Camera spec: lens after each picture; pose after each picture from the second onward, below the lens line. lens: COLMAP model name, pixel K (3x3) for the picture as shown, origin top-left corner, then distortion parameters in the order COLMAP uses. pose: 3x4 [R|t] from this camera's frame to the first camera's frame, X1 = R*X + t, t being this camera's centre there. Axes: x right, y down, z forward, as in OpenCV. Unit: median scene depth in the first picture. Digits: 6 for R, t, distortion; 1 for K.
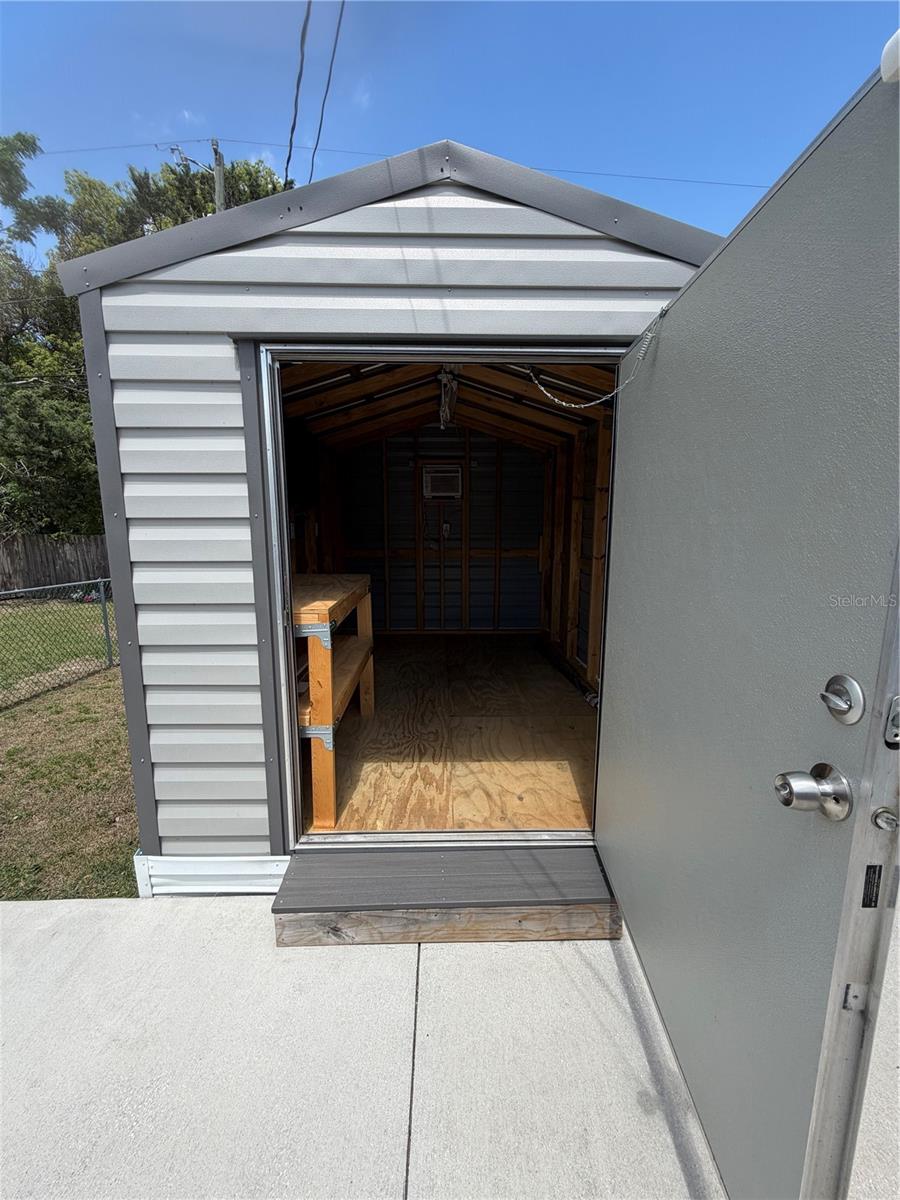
lens RADIAL K [[477.6, 0, 444.1], [0, 477.6, 594.9], [0, 0, 1]] dist [-0.005674, 0.001177]
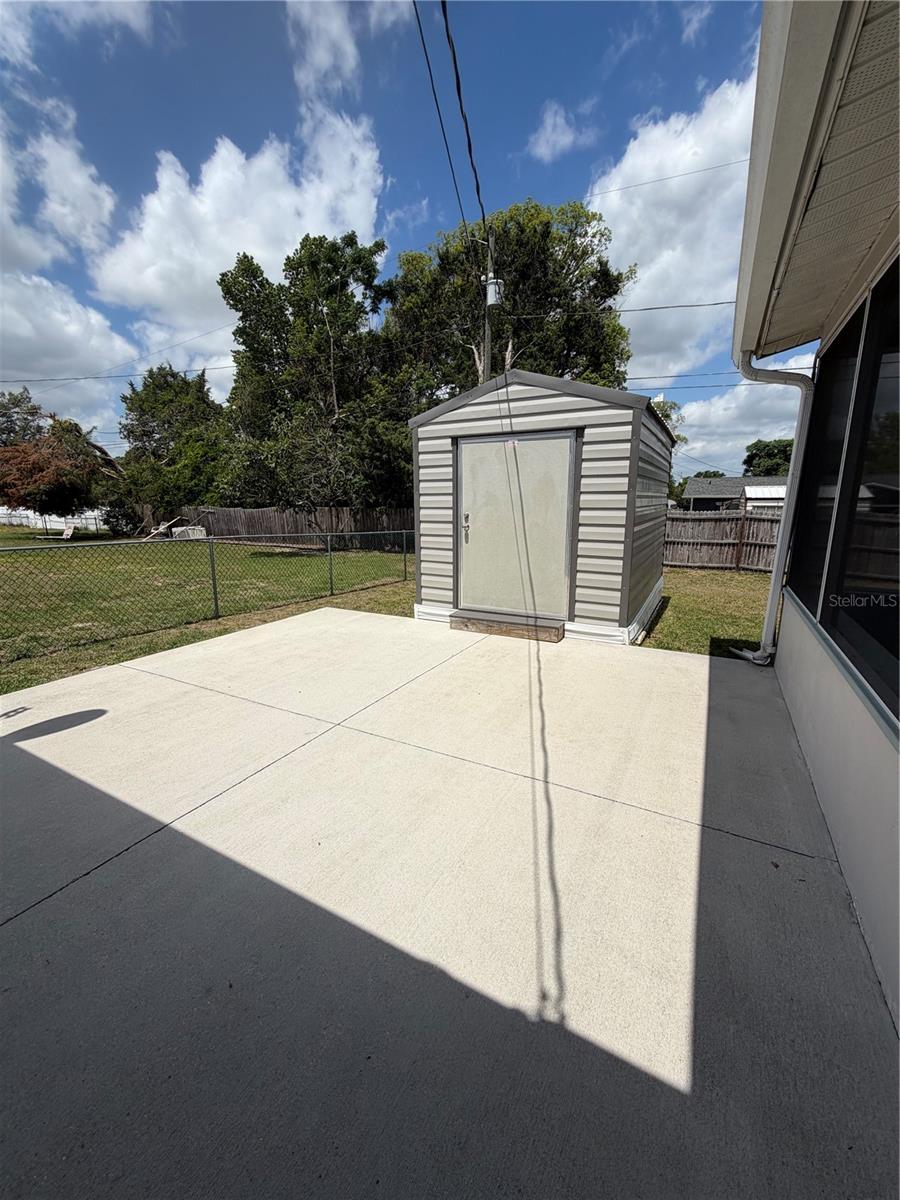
lens RADIAL K [[477.6, 0, 446.7], [0, 477.6, 599.2], [0, 0, 1]] dist [-0.005674, 0.001177]
pose [[0.866353, 0.097989, -0.489726, 0.205586], [-0.073487, 0.994902, 0.069068, 0.056498], [0.493997, -0.023849, 0.869137, -0.311969]]
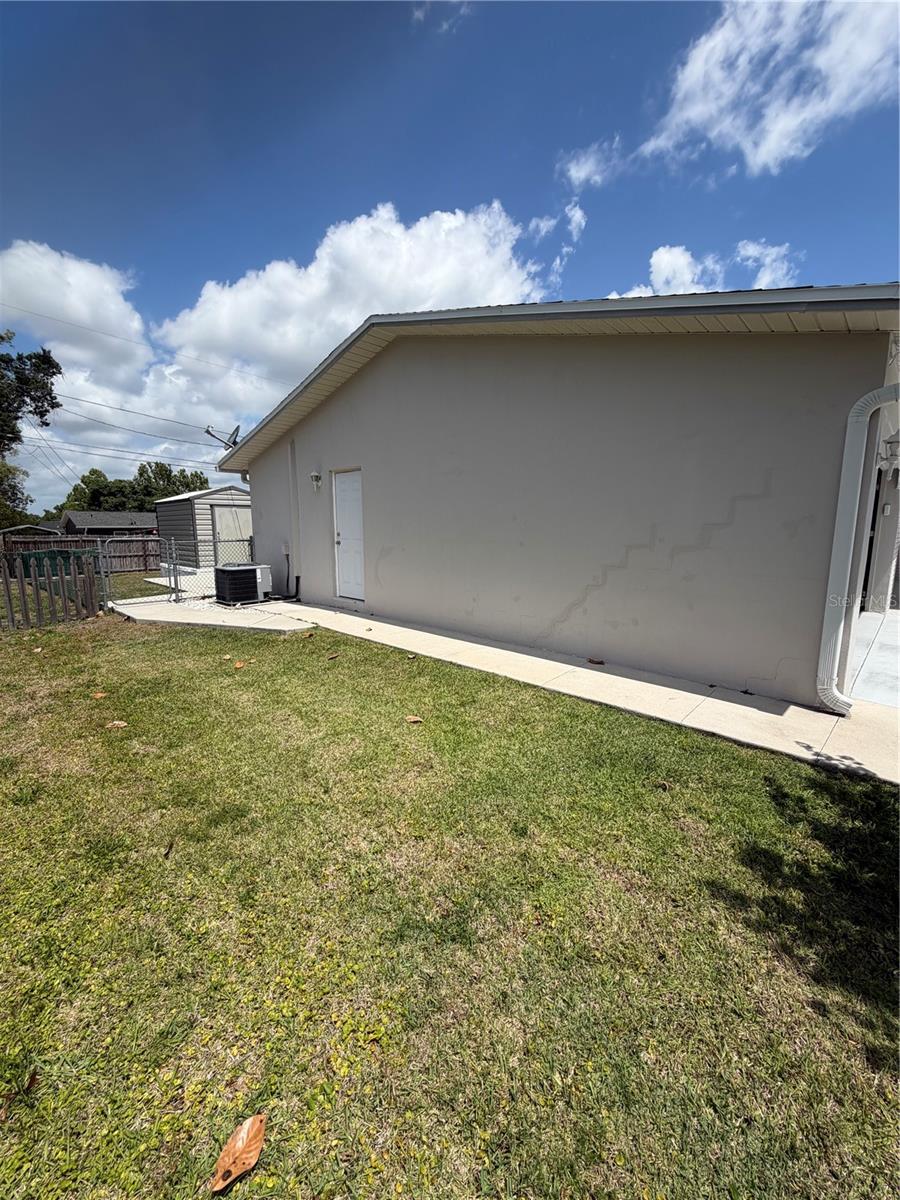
lens RADIAL K [[477.6, 0, 449.4], [0, 477.6, 596.6], [0, 0, 1]] dist [-0.005674, 0.001177]
pose [[0.700900, -0.108115, 0.705018, -0.630152], [0.115443, 0.992608, 0.037448, 0.227081], [-0.703855, 0.055142, 0.708200, -1.400621]]
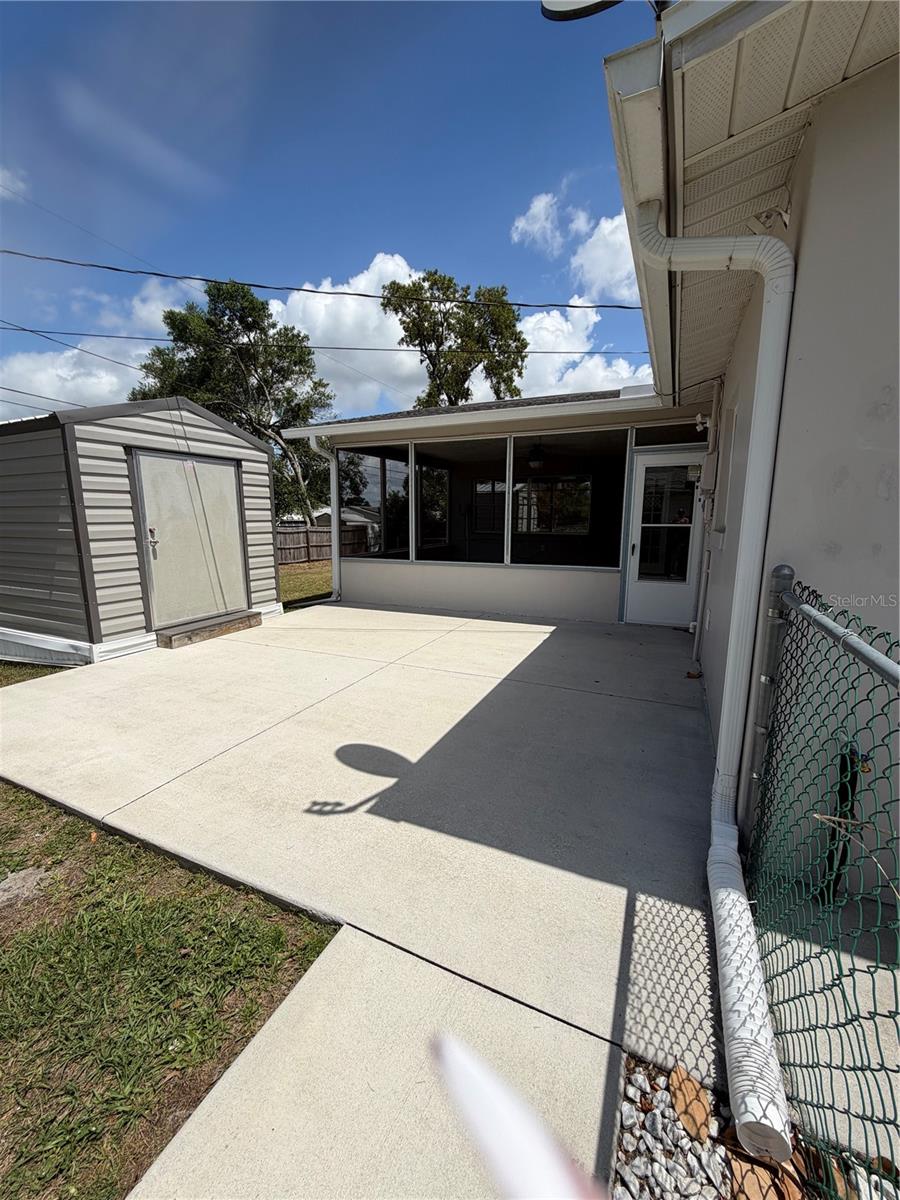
lens RADIAL K [[477.6, 0, 452.6], [0, 477.6, 595.9], [0, 0, 1]] dist [-0.005674, 0.001177]
pose [[0.437756, -0.151470, 0.886243, -0.383222], [0.149066, 0.984292, 0.094598, 0.067447], [-0.886651, 0.090698, 0.453458, -0.343602]]
